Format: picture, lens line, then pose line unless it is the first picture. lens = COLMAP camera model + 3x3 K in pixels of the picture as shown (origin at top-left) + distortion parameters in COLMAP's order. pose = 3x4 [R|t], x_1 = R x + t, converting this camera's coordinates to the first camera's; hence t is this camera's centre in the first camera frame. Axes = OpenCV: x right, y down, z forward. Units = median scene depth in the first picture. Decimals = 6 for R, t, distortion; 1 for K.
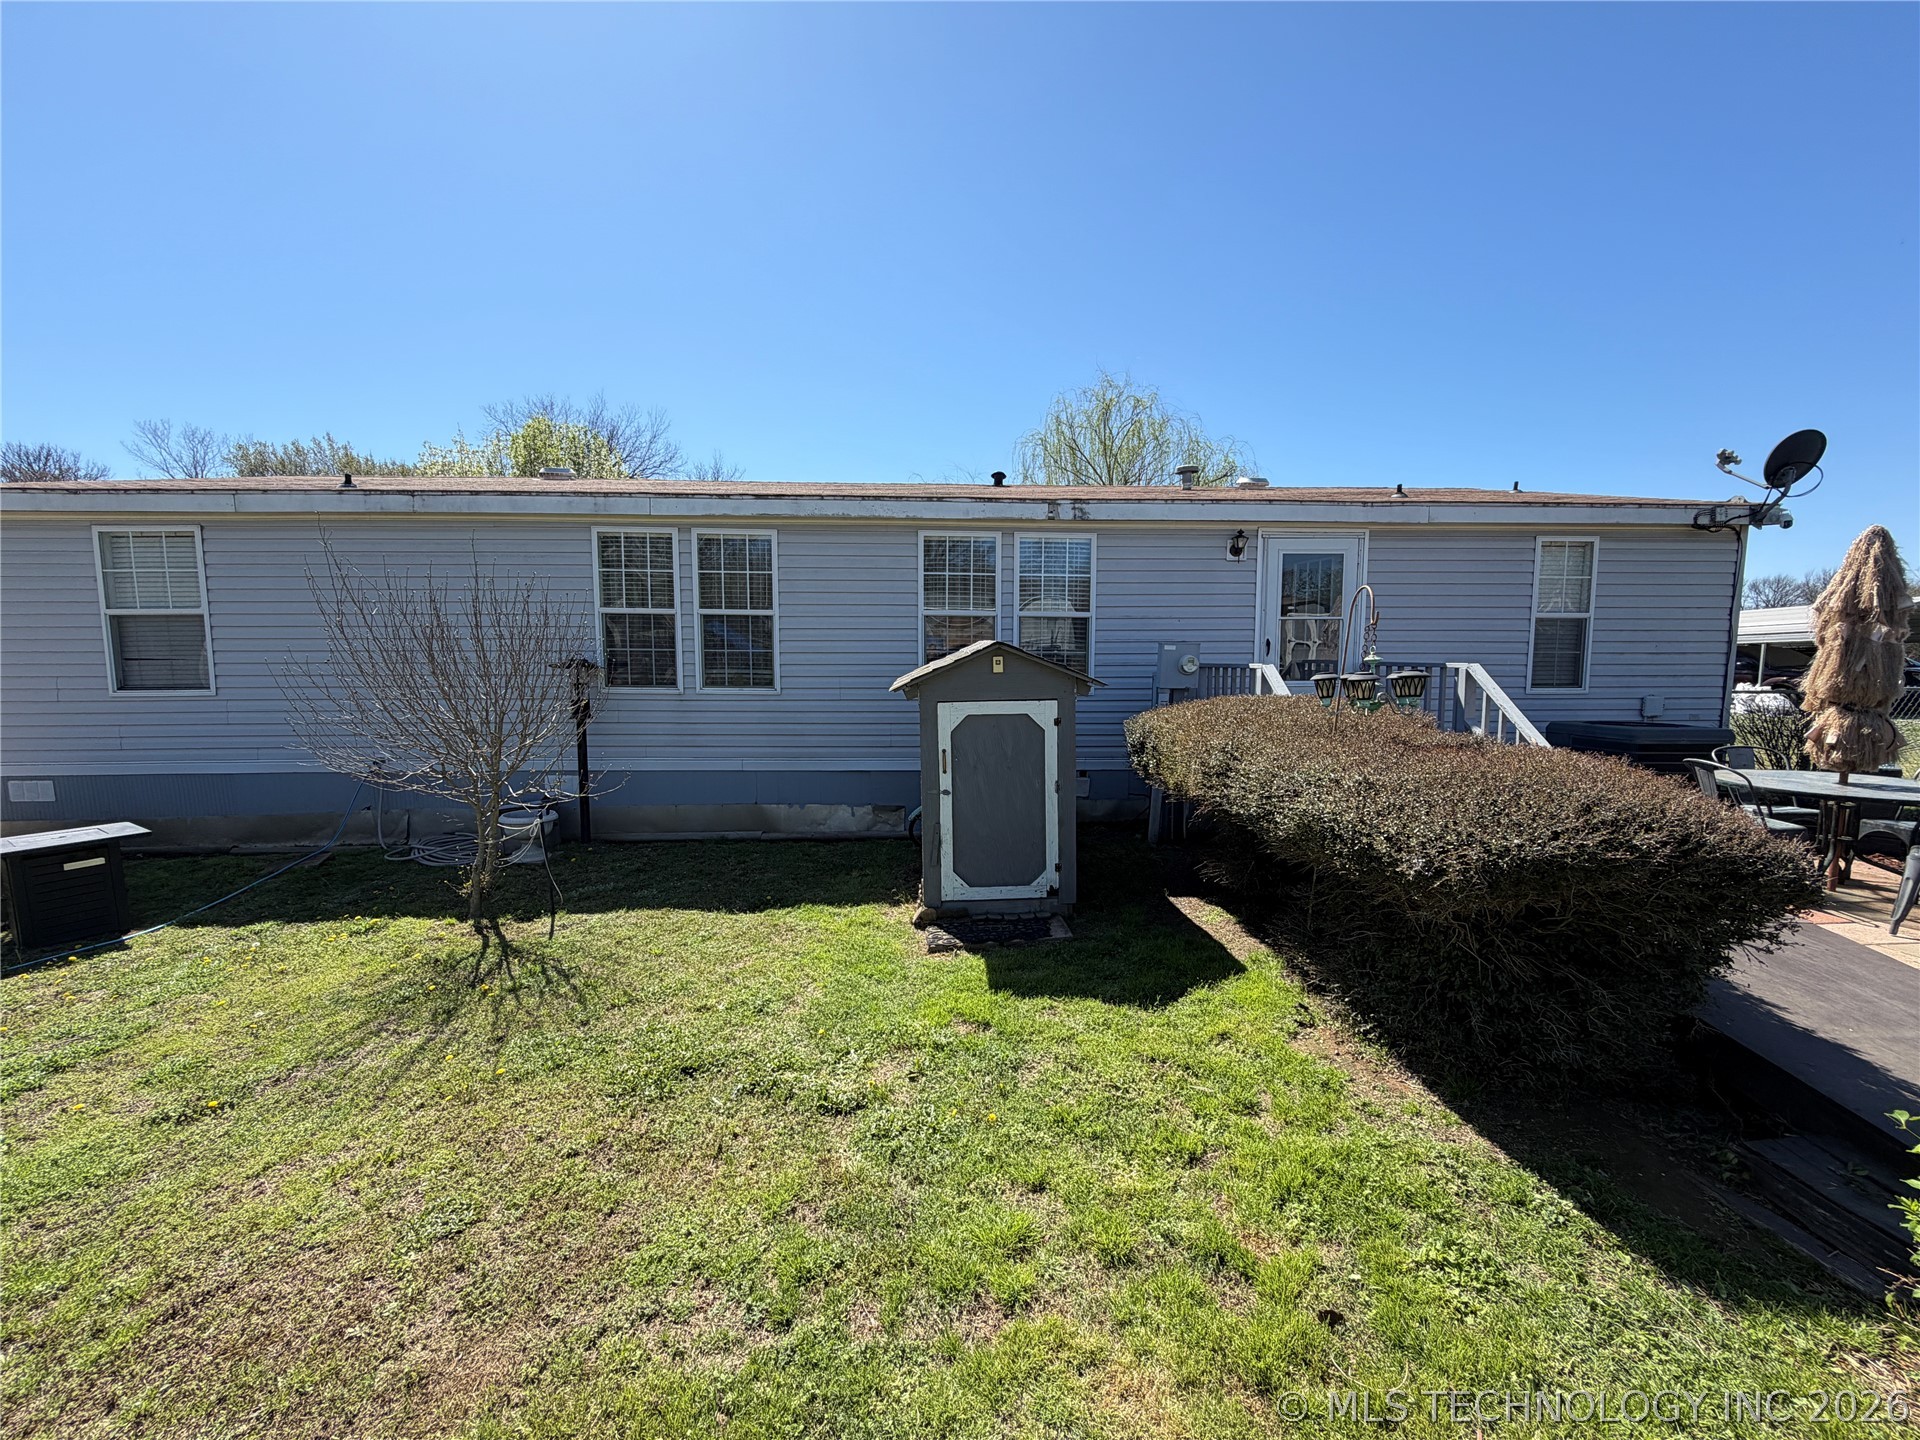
lens RADIAL K [[762.7, 0, 961.6], [0, 762.7, 722.6], [0, 0, 1]] dist [-0.003404, 0.000220]
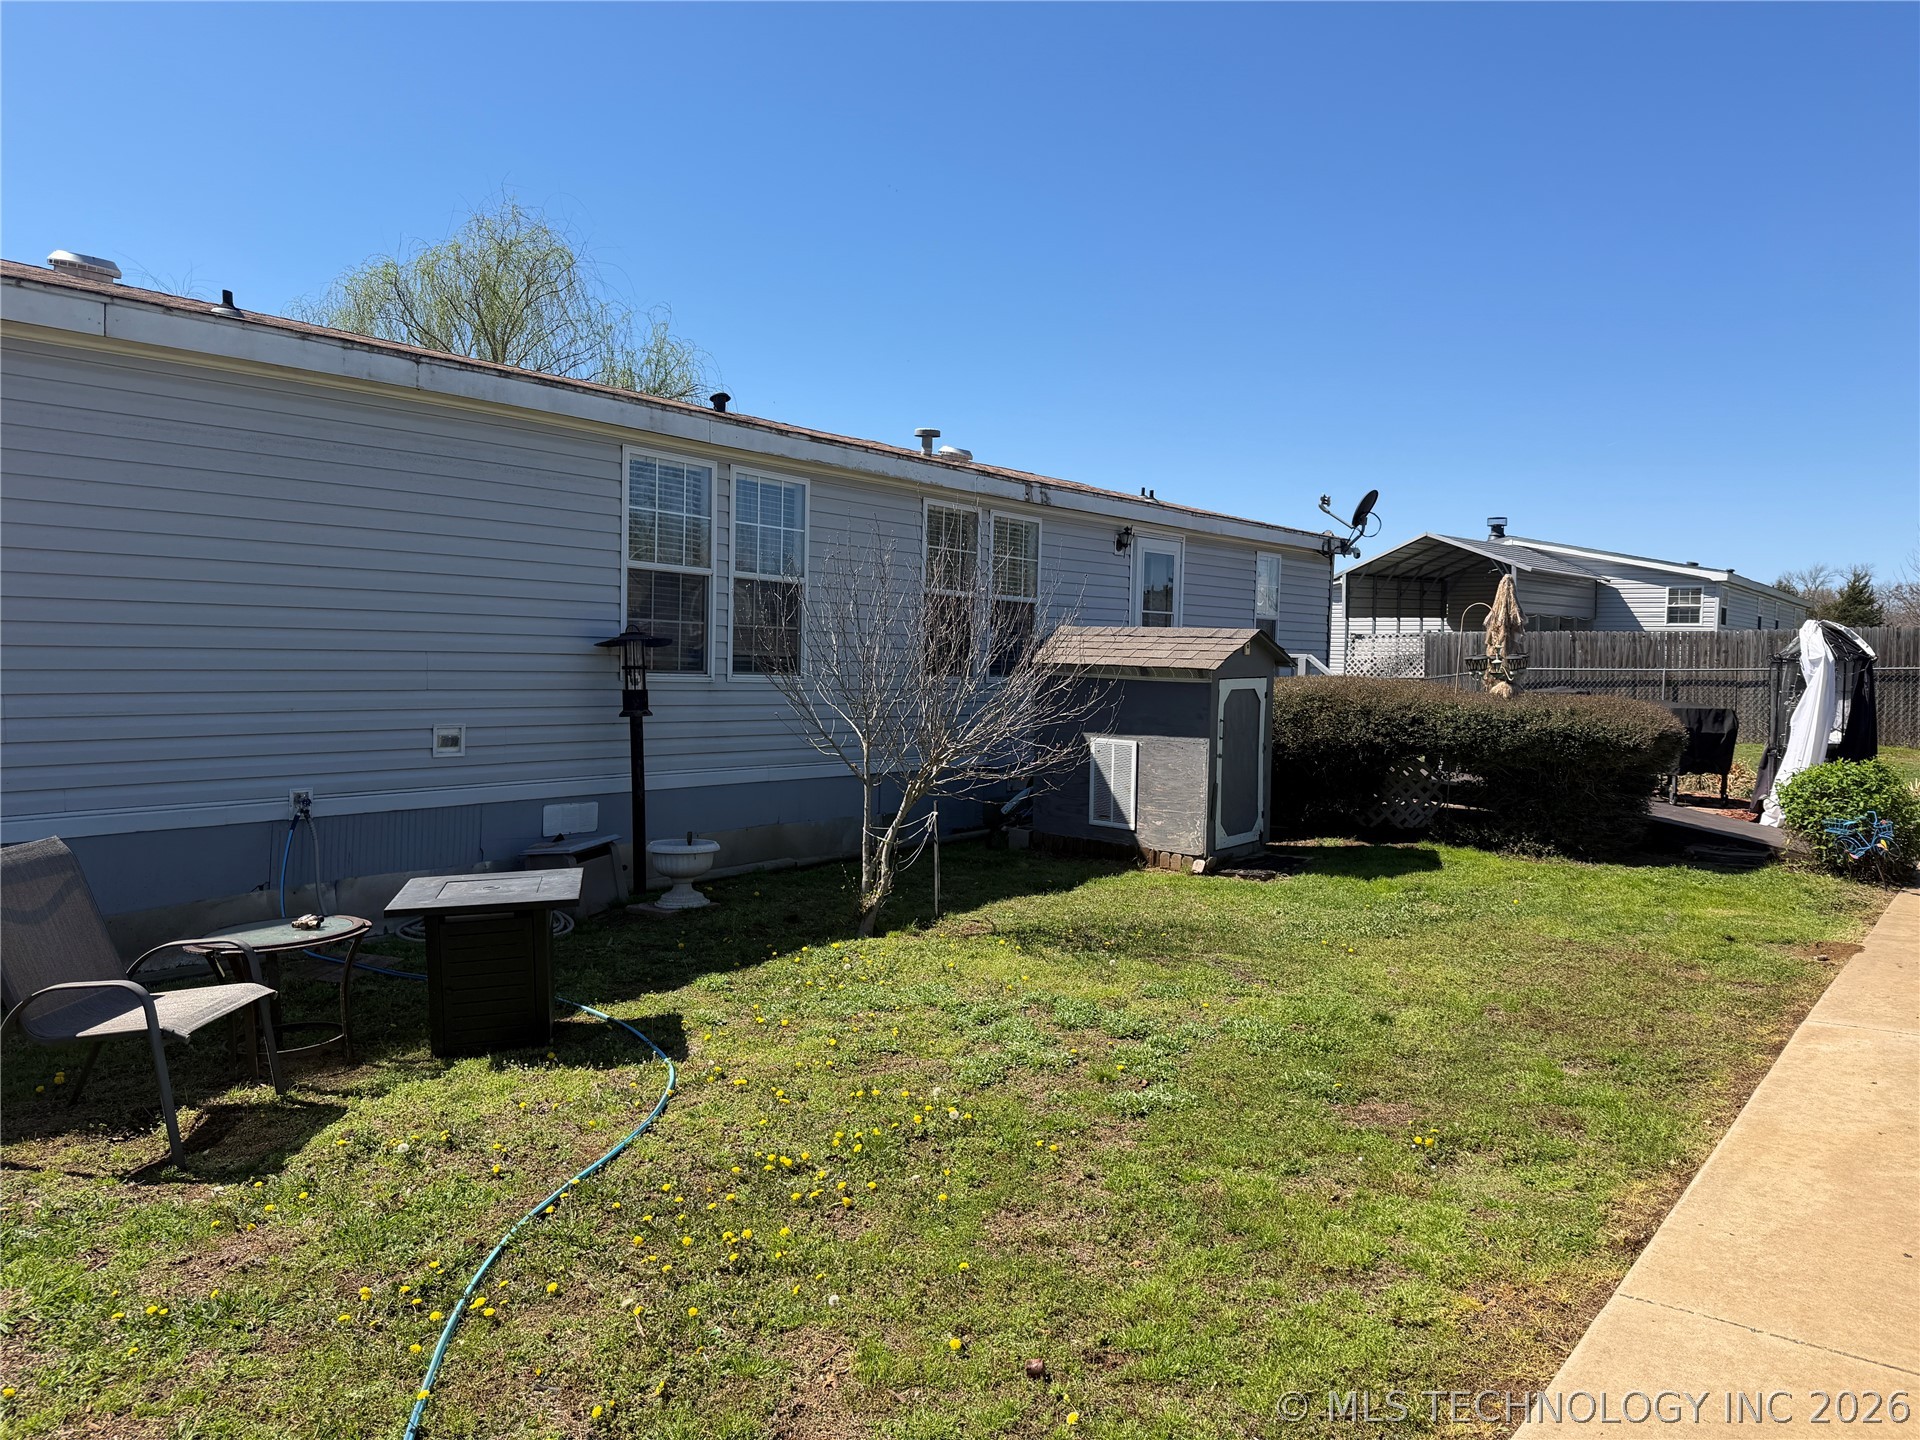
lens RADIAL K [[1349.4, 0, 975.2], [0, 1349.4, 714.1], [0, 0, 1]] dist [0.047625, -0.062570]
pose [[0.655697, -0.019374, 0.754775, -1.189983], [0.051989, 0.998457, -0.019535, 0.031559], [-0.753232, 0.052049, 0.655693, -0.054108]]
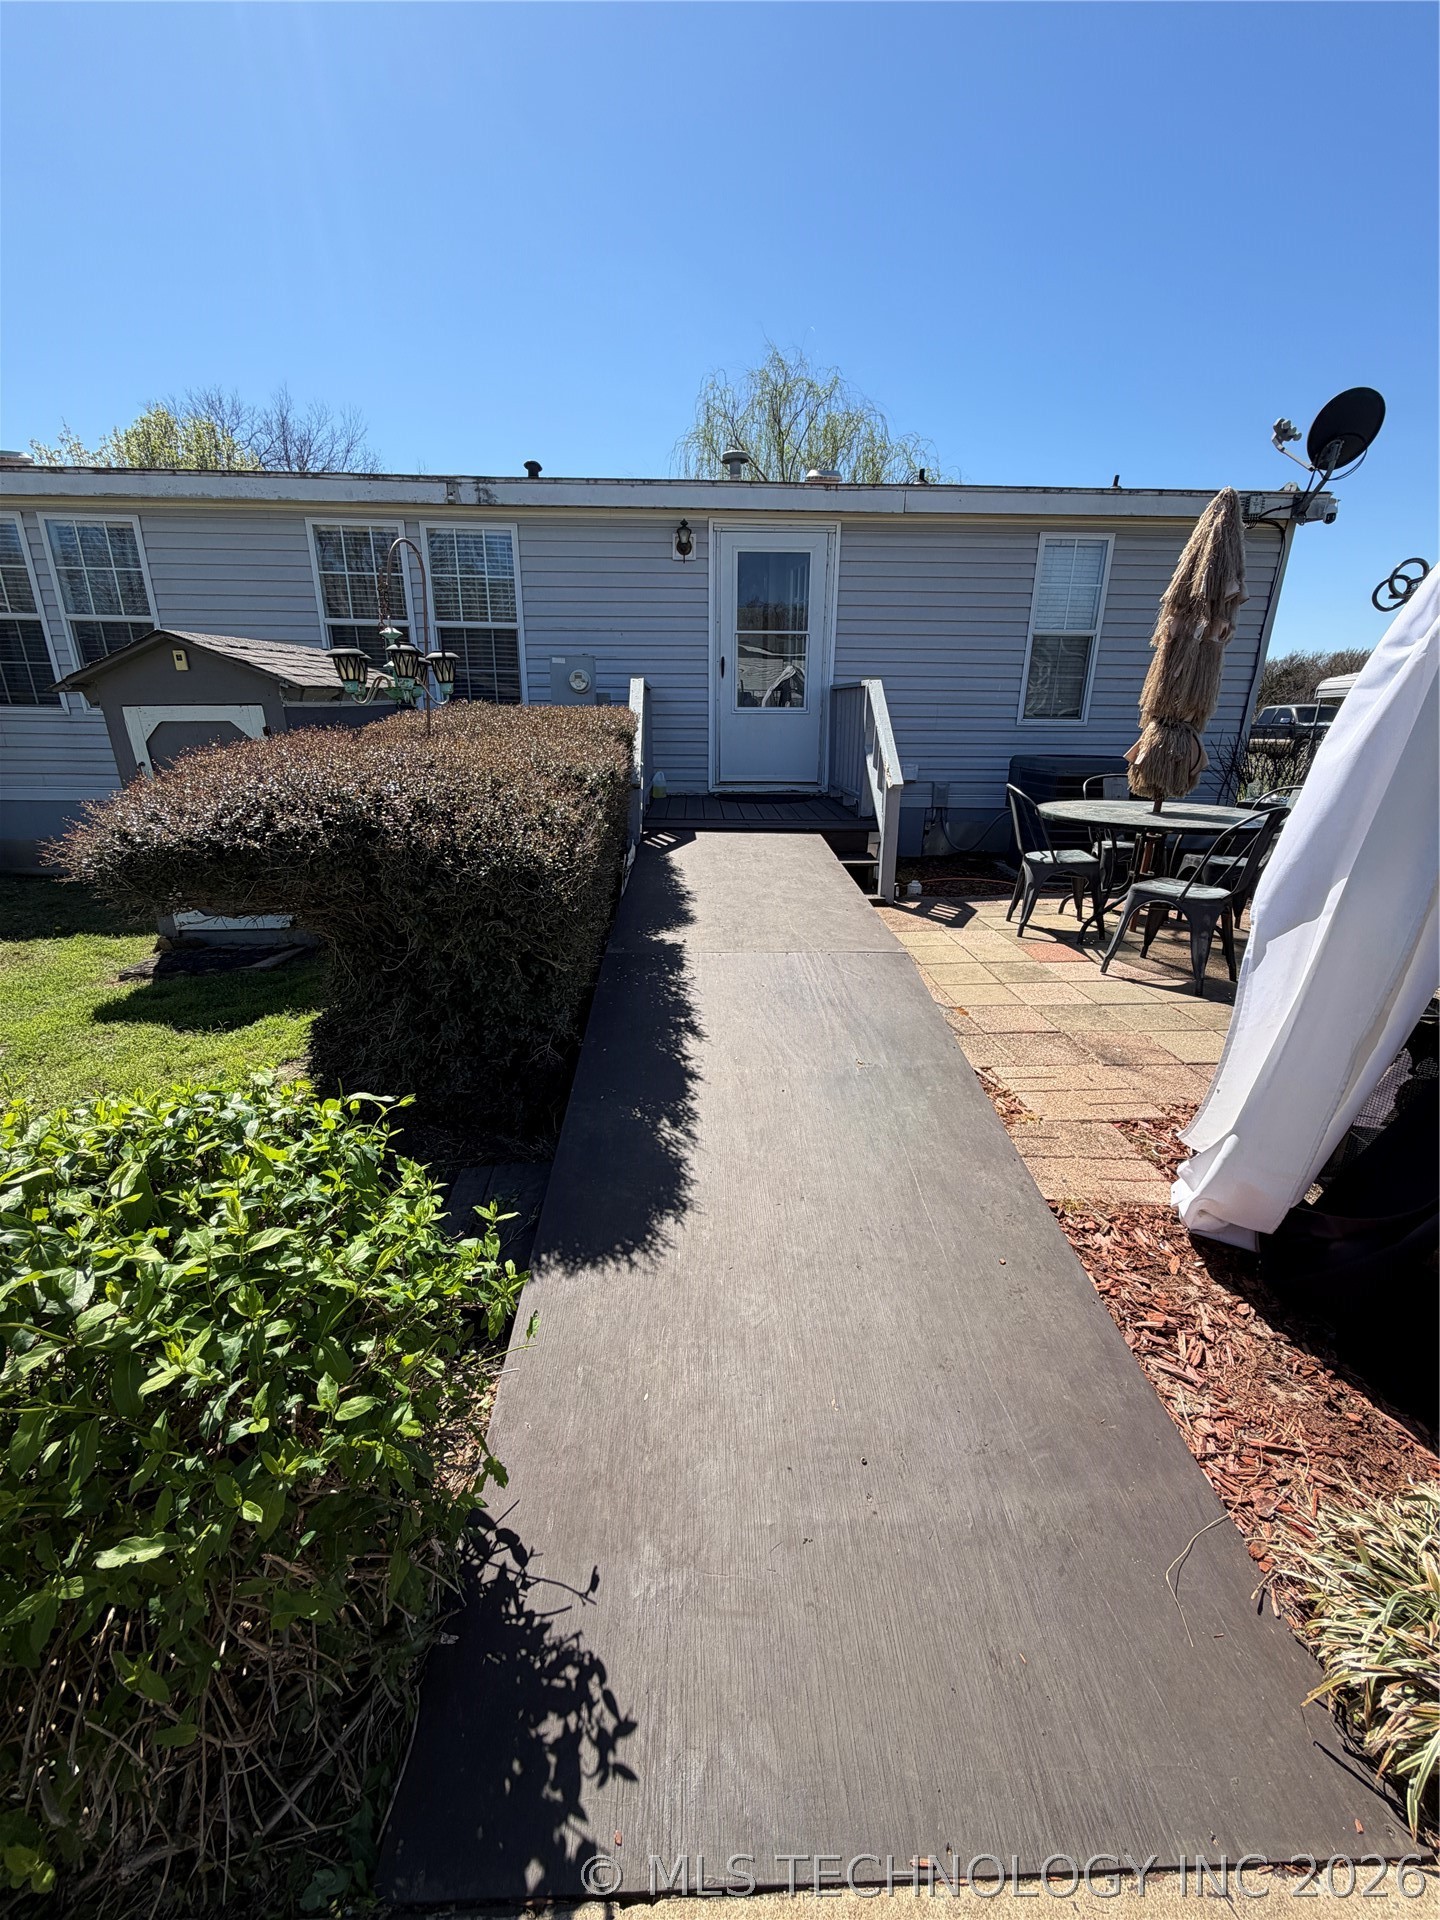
lens RADIAL K [[762.7, 0, 717.6], [0, 762.7, 960.4], [0, 0, 1]] dist [-0.003404, 0.000220]
pose [[0.999904, 0.012232, -0.006435, 0.416647], [-0.010435, 0.973409, 0.228836, 0.031845], [0.009063, -0.228747, 0.973444, 0.056262]]
